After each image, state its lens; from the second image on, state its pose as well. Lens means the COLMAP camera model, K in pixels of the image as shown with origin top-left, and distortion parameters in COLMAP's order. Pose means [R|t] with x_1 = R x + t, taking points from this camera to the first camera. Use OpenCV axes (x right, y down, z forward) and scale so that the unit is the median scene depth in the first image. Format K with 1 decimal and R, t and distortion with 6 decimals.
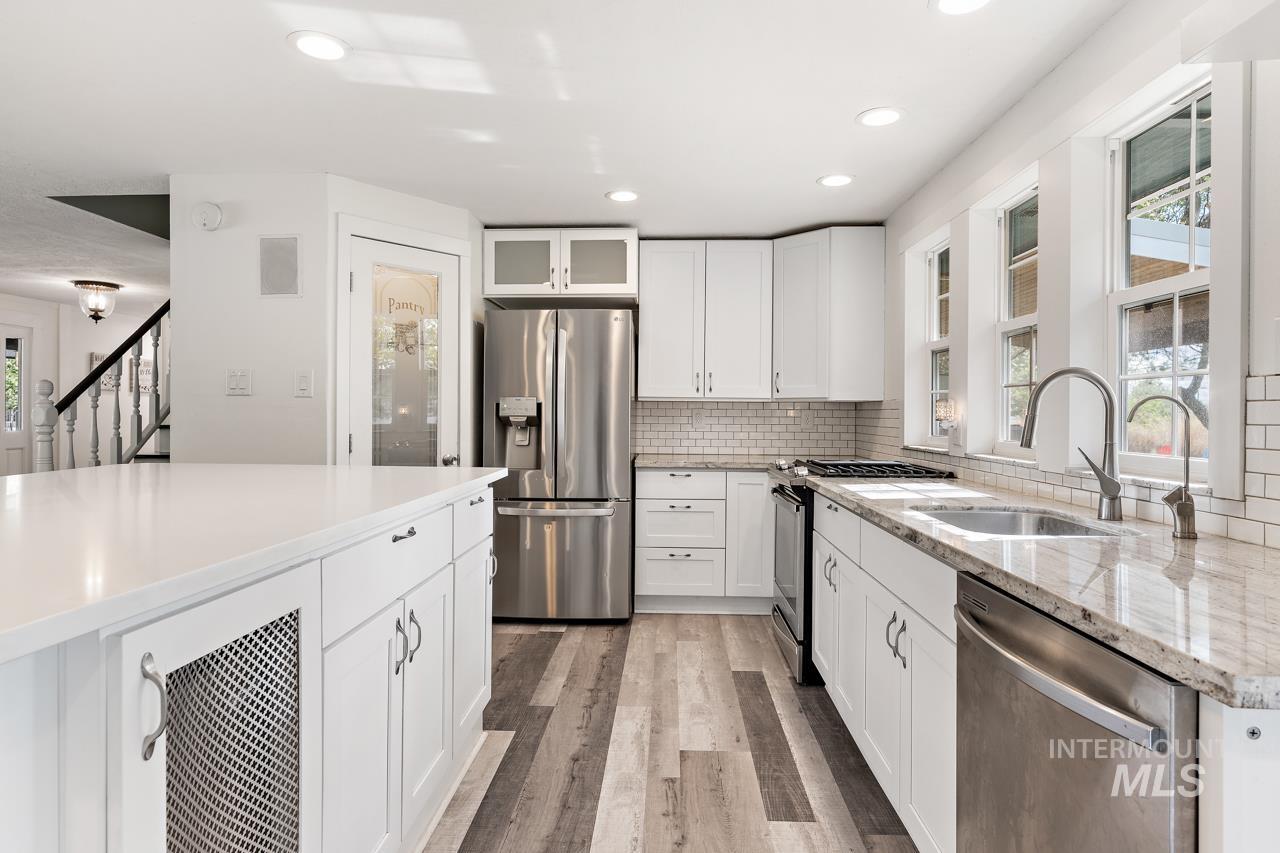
lens RADIAL K [[710.5, 0, 639.9], [0, 710.5, 409.3], [0, 0, 1]] dist [-0.000564, 0.000625]
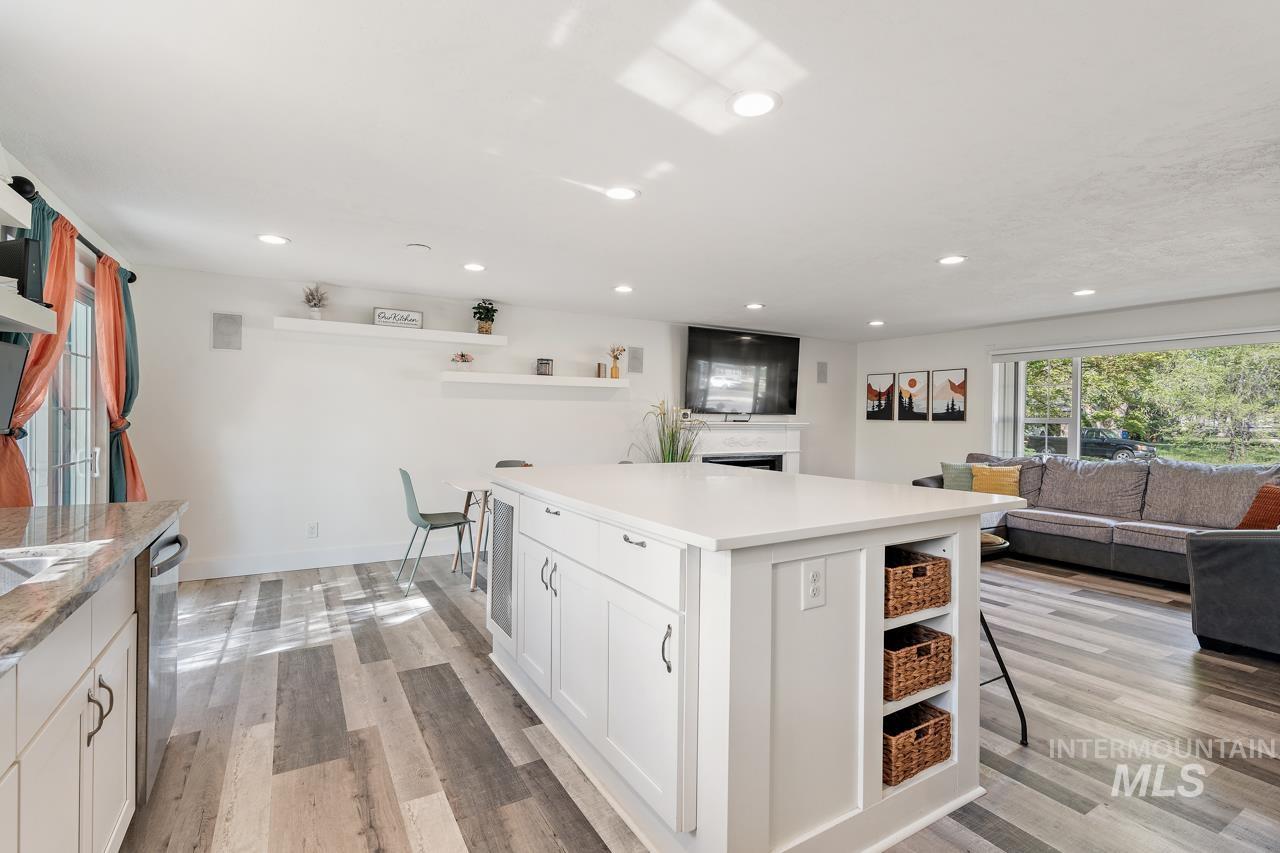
lens RADIAL K [[579.1, 0, 636.7], [0, 579.1, 426.9], [0, 0, 1]] dist [-0.002909, -0.000681]
pose [[-0.834600, -0.008041, -0.550798, 0.094985], [-0.016083, 0.999823, 0.009774, -0.015003], [0.550622, 0.017016, -0.834581, 0.868614]]
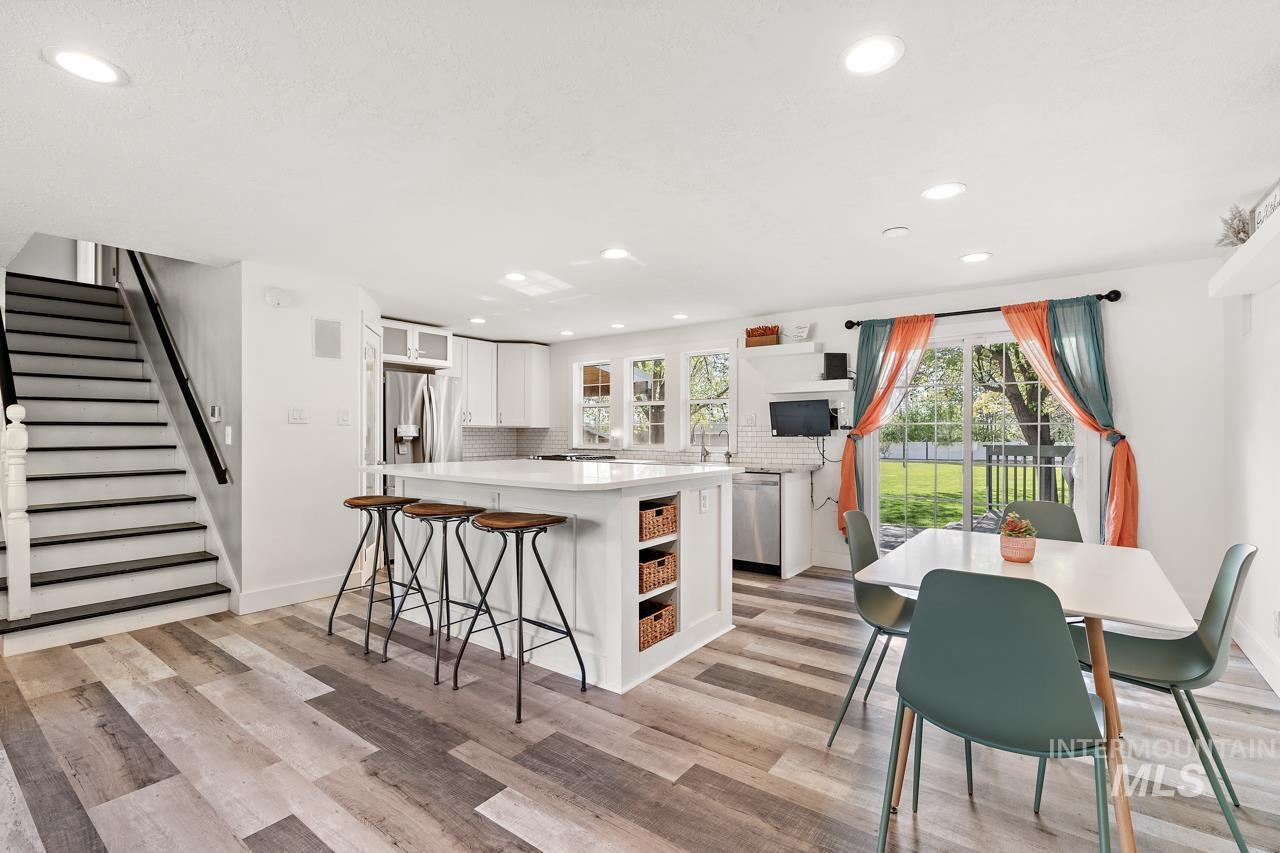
lens RADIAL K [[579.1, 0, 636.7], [0, 579.1, 426.9], [0, 0, 1]] dist [-0.002909, -0.000681]
pose [[0.566282, 0.005441, 0.824193, -0.943046], [-0.003205, 0.999985, -0.004399, -0.007661], [-0.824205, -0.000150, 0.566292, -0.203622]]
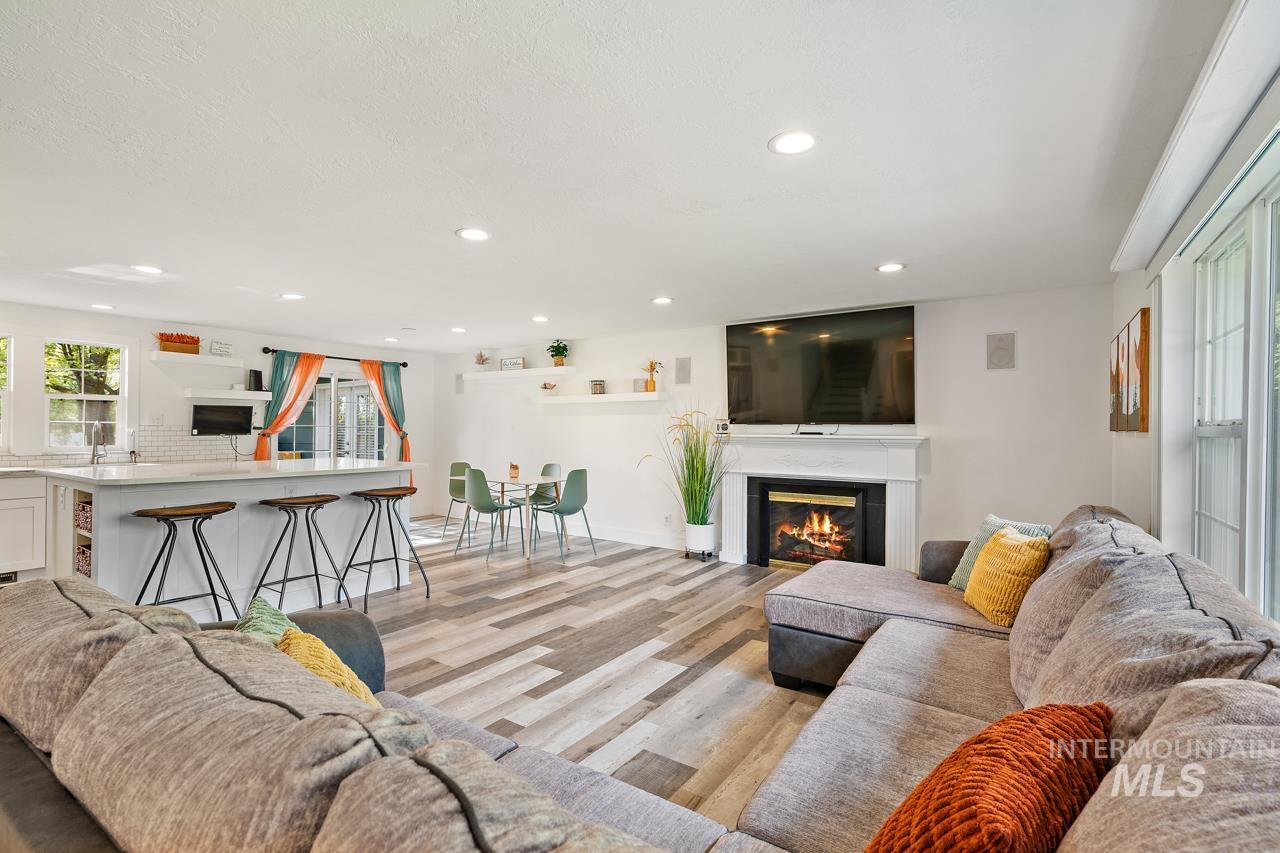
lens RADIAL K [[579.1, 0, 636.7], [0, 579.1, 426.9], [0, 0, 1]] dist [-0.002909, -0.000681]
pose [[-0.845369, -0.010961, 0.534070, -1.401445], [-0.015501, 0.999872, -0.004016, -0.025582], [-0.533958, -0.011673, -0.845430, 0.892023]]
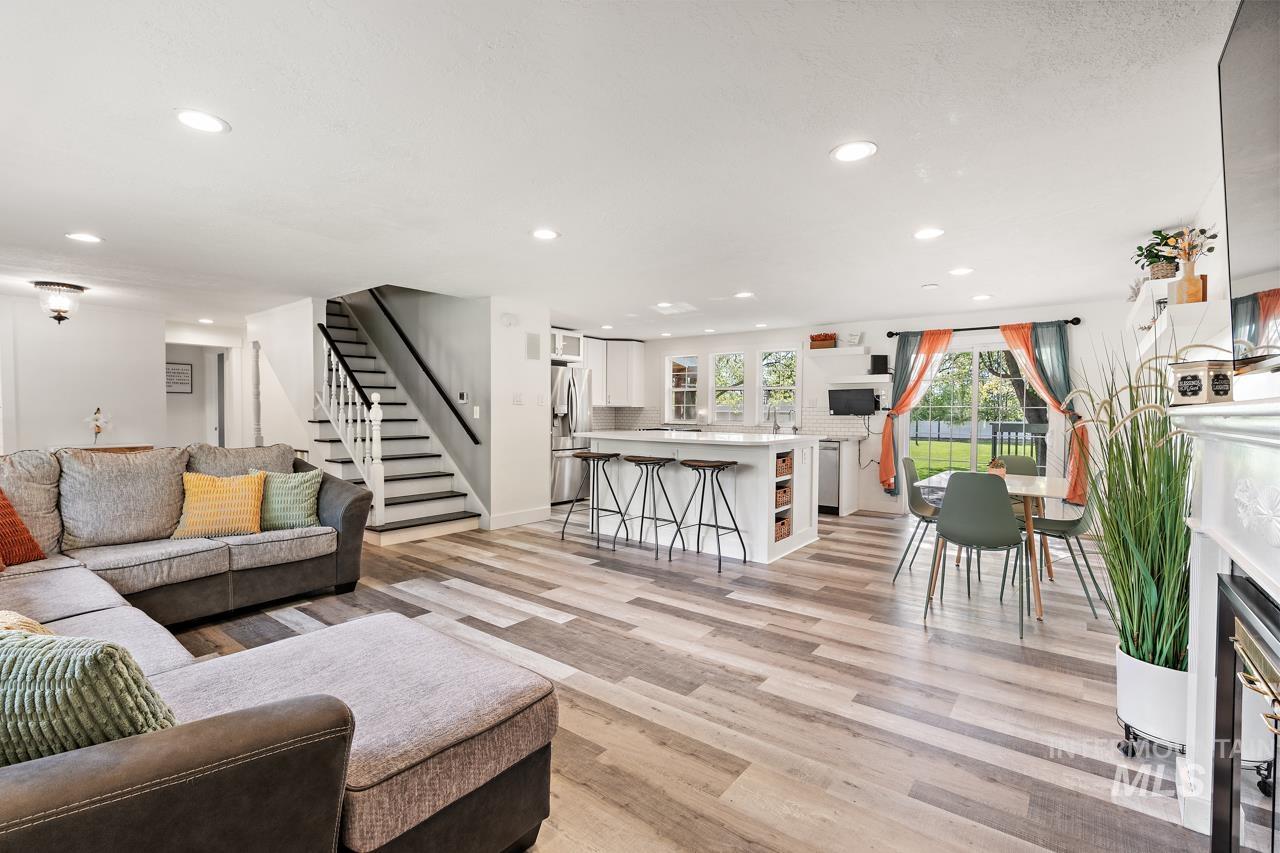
lens RADIAL K [[574.2, 0, 642.3], [0, 574.2, 419.5], [0, 0, 1]] dist [-0.003373, -0.000296]
pose [[0.575560, -0.012594, 0.817662, -1.450169], [-0.009039, 0.999722, 0.021761, -0.012642], [-0.817709, -0.019916, 0.575287, -0.255790]]
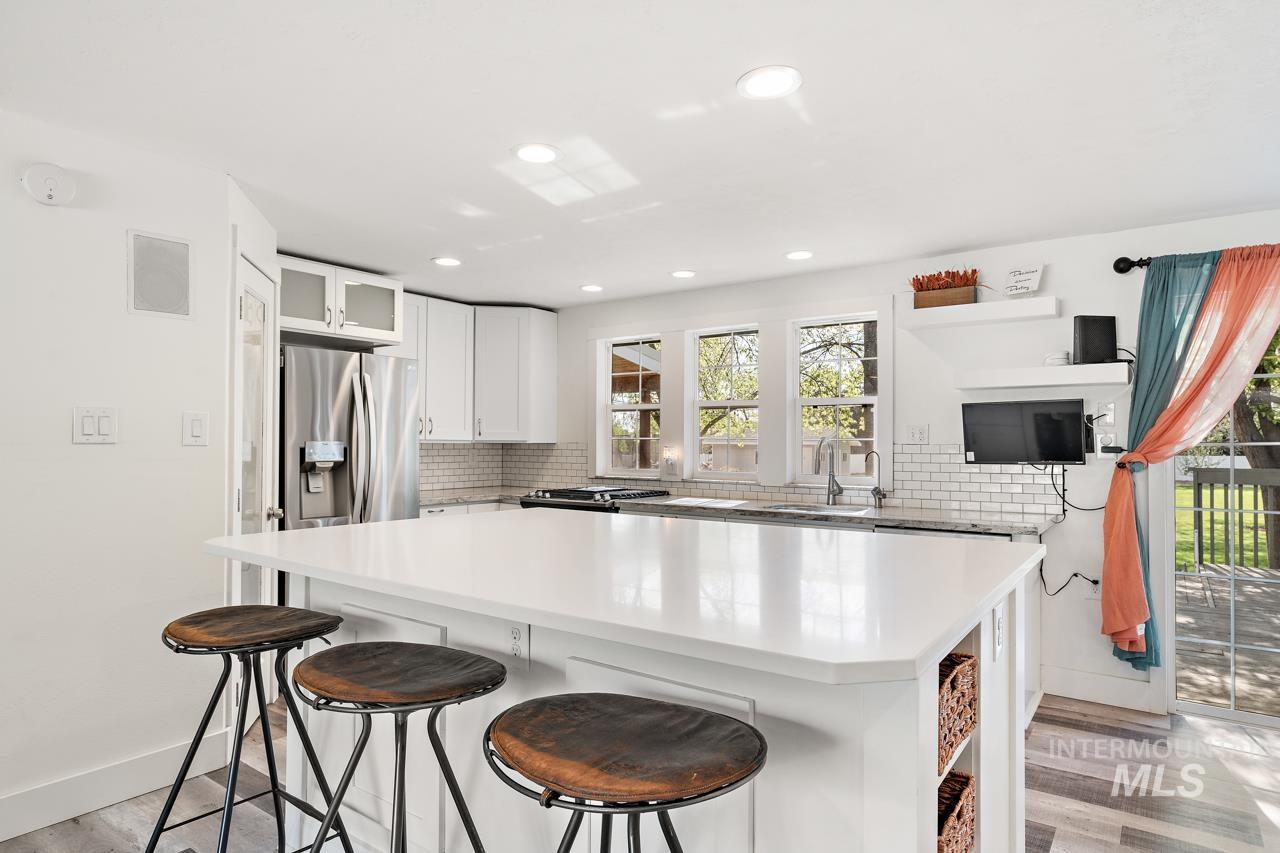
lens RADIAL K [[733.4, 0, 640.0], [0, 733.4, 426.5], [0, 0, 1]] dist [0.005351, 0.000497]
pose [[0.552882, 0.015190, 0.833121, -0.720229], [-0.005851, 0.999880, -0.014347, -0.024195], [-0.833239, 0.003058, 0.552904, 0.104226]]
